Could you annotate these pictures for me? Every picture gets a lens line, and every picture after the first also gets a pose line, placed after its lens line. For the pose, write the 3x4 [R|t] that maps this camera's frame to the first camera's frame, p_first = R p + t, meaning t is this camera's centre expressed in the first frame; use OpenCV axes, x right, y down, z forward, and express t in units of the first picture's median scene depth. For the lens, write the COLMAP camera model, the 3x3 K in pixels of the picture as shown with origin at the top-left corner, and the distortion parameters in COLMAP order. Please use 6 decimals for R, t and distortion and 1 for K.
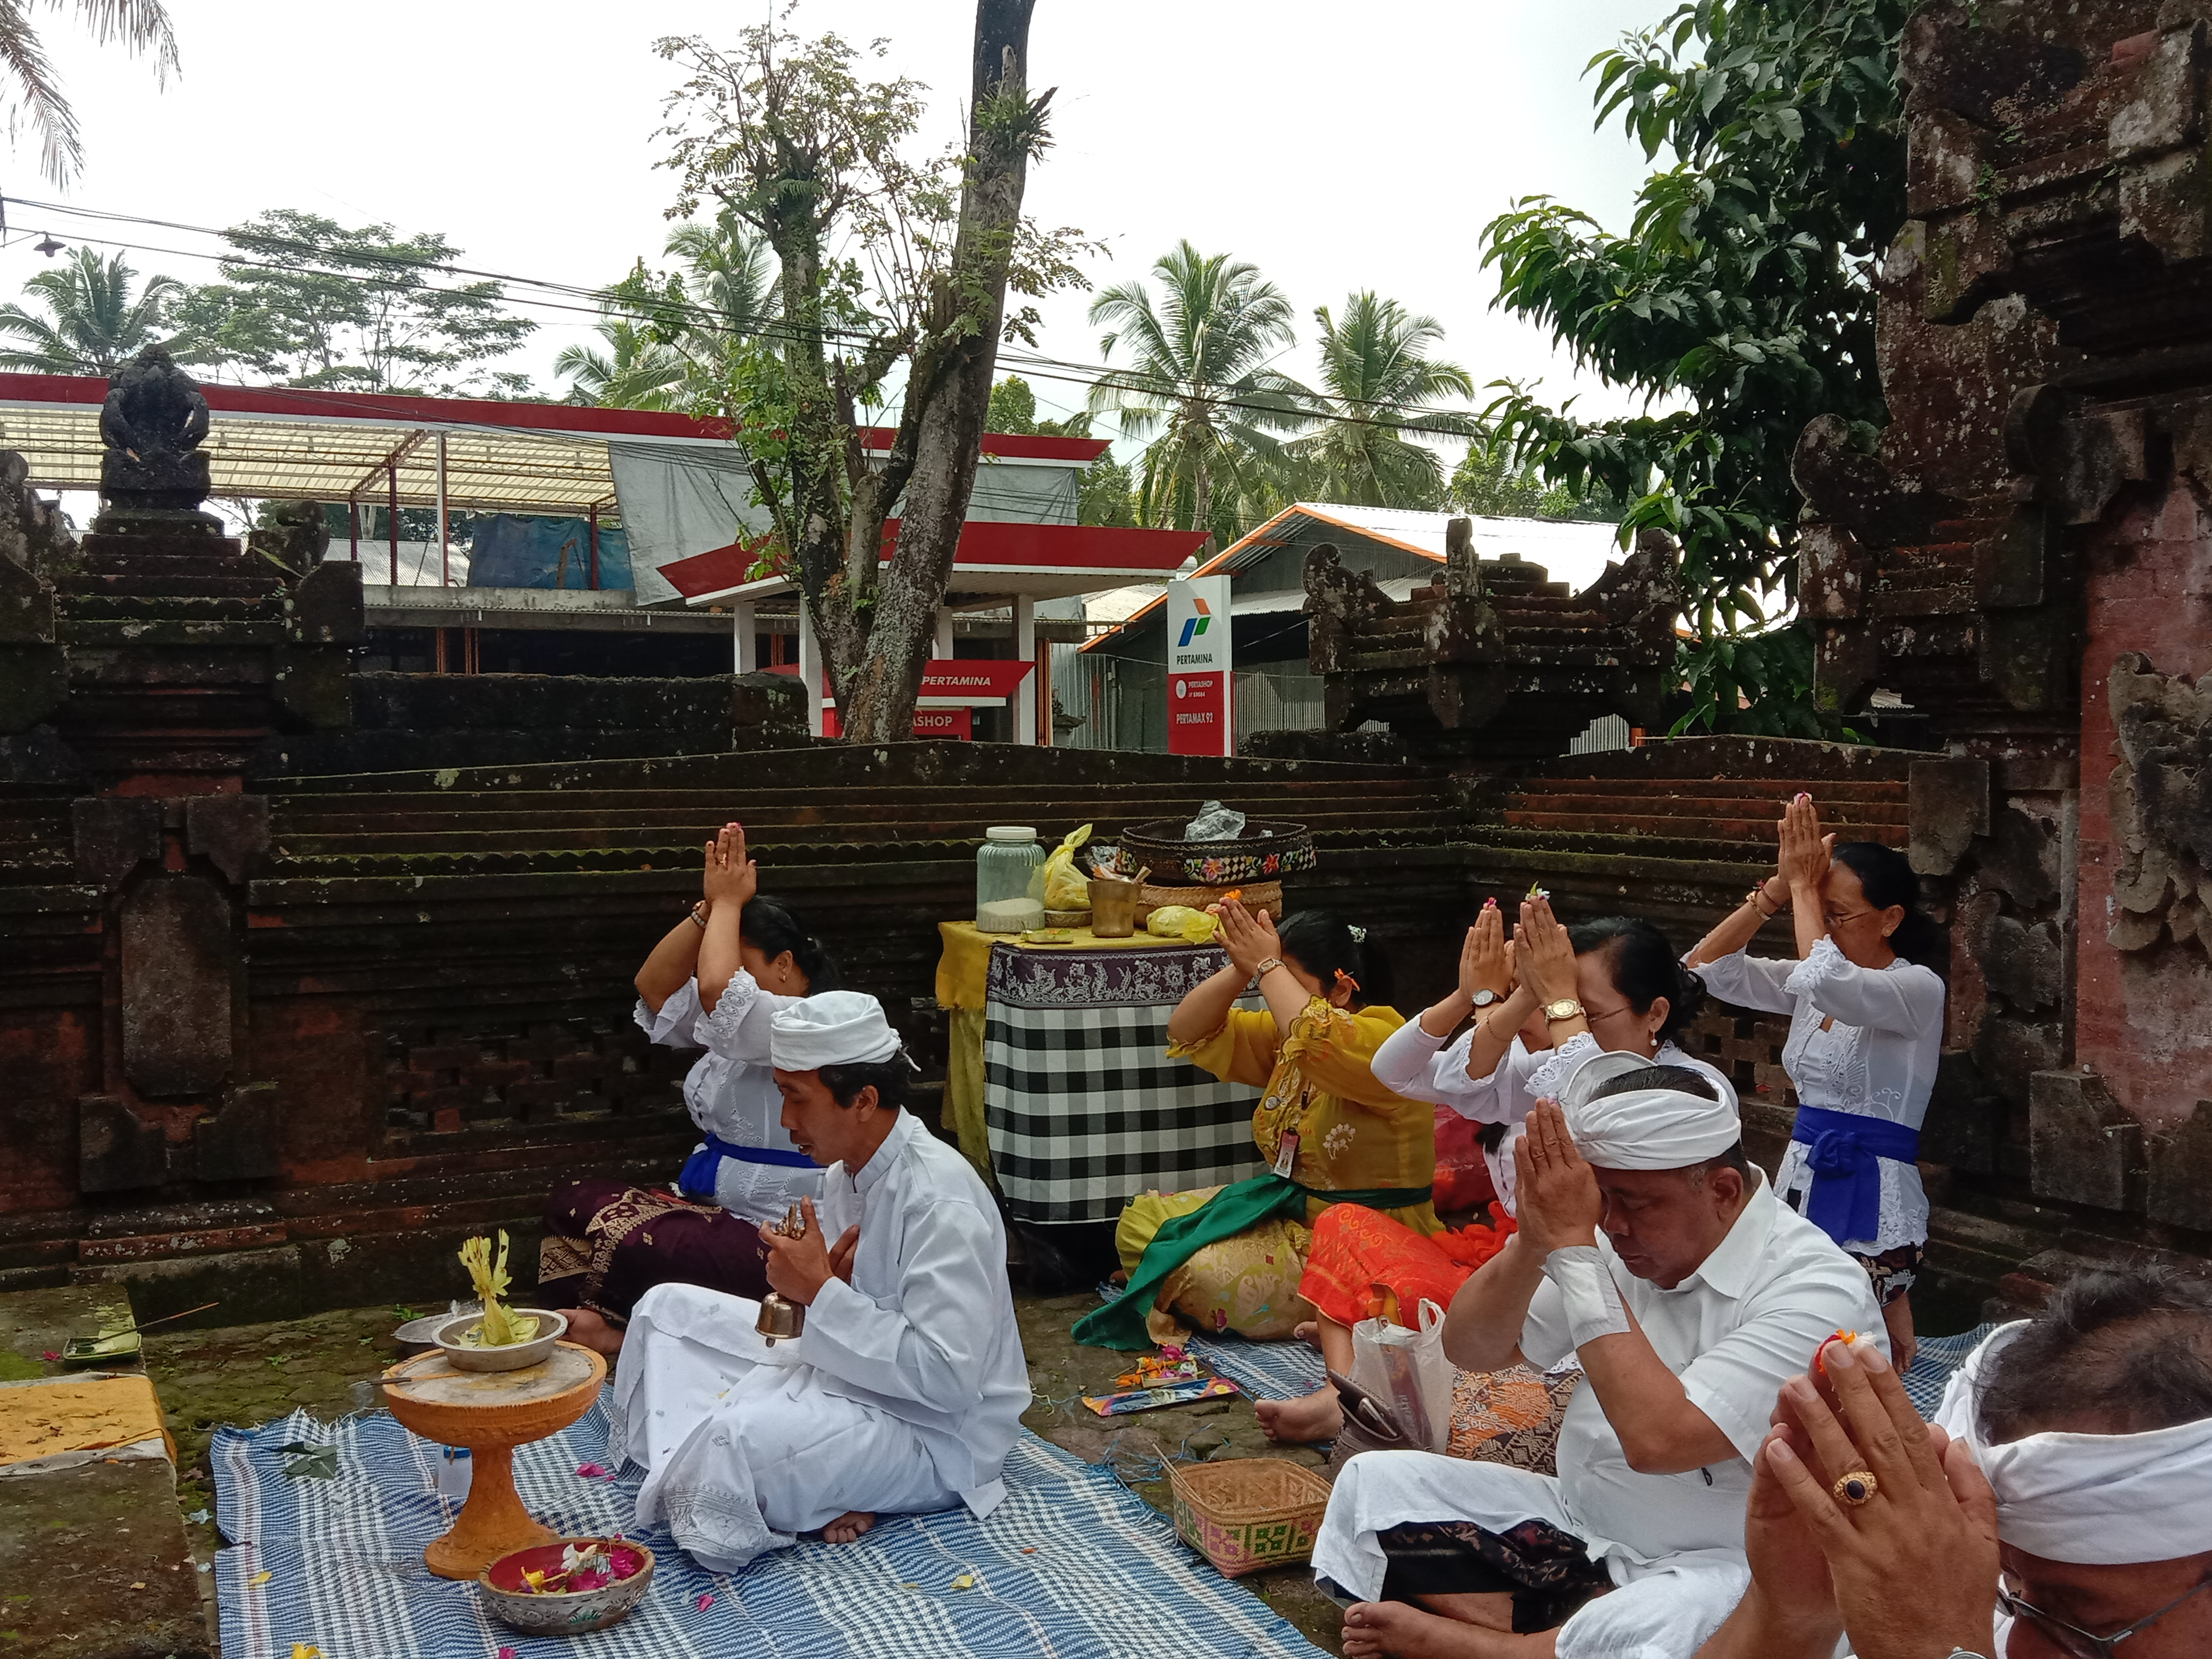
lens RADIAL K [[2128.2, 0, 1162.6], [0, 2128.2, 820.2], [0, 0, 1]] dist [0.137666, -0.399866]
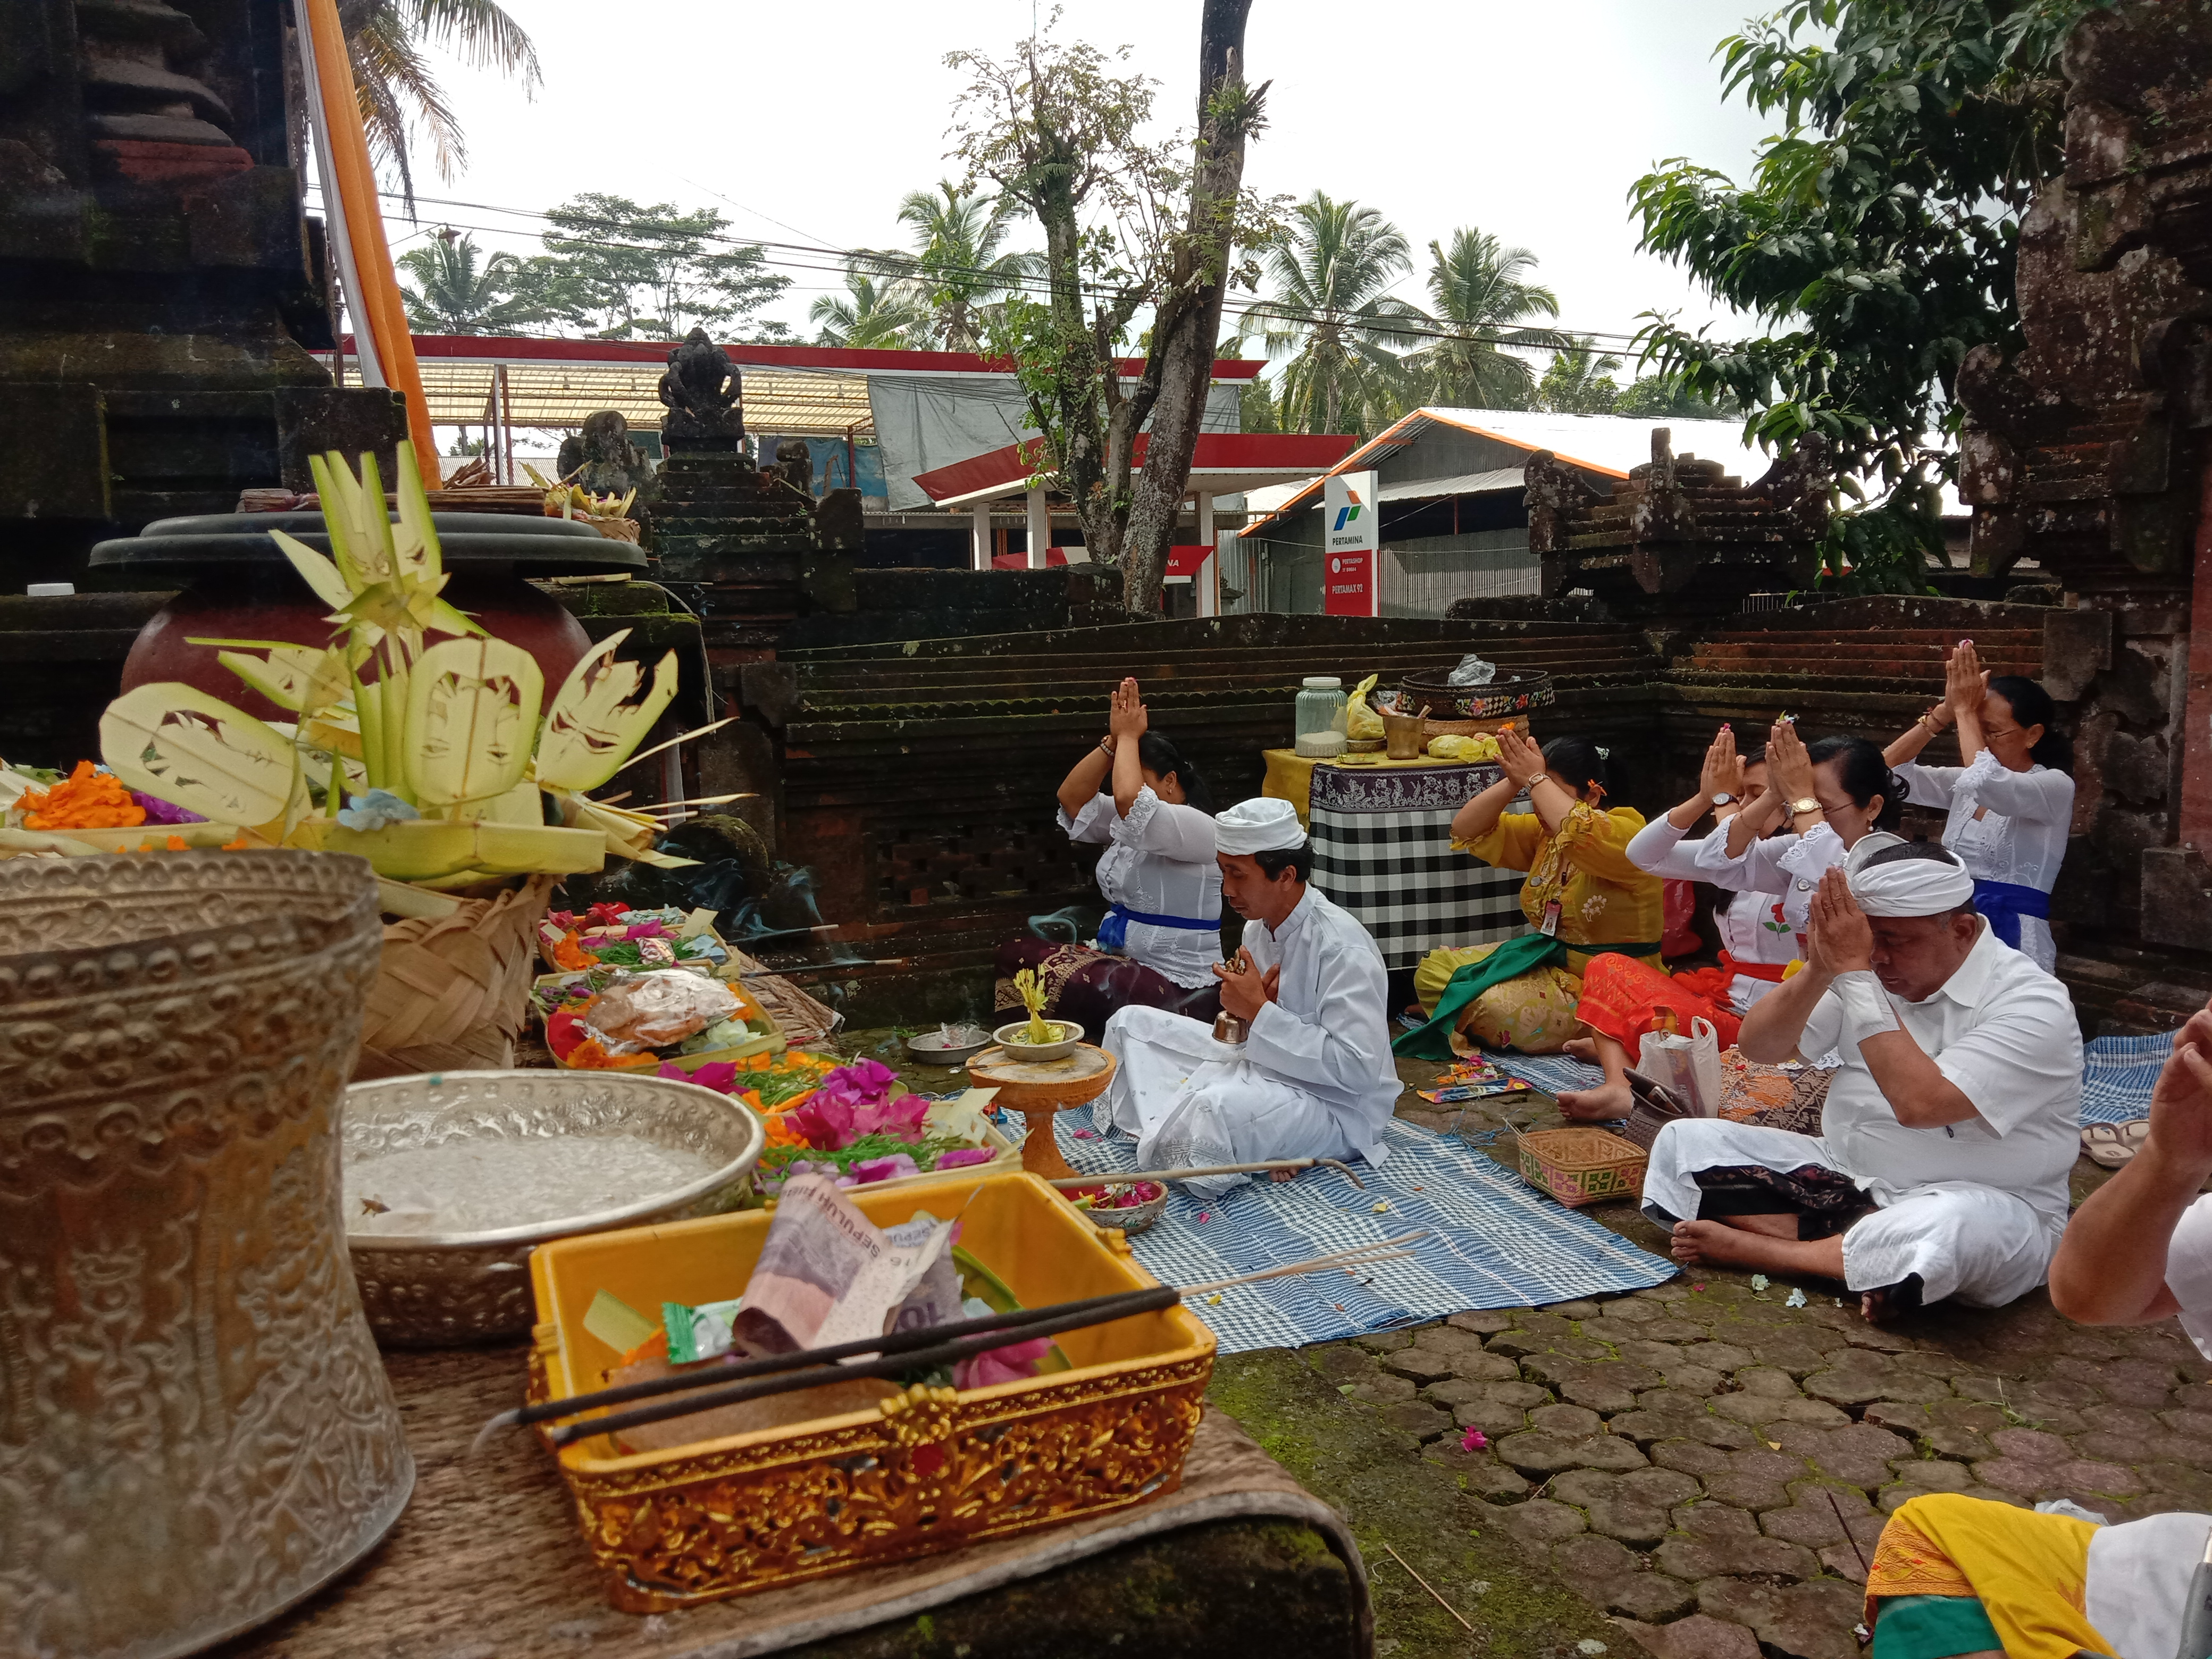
lens RADIAL K [[1775.3, 0, 1055.1], [0, 1775.3, 838.0], [0, 0, 1]] dist [0.034565, -0.083396]
pose [[0.996901, -0.009861, -0.078051, -0.137078], [0.017086, 0.995571, 0.092451, -0.001653], [0.076794, -0.093498, 0.992653, -0.104012]]
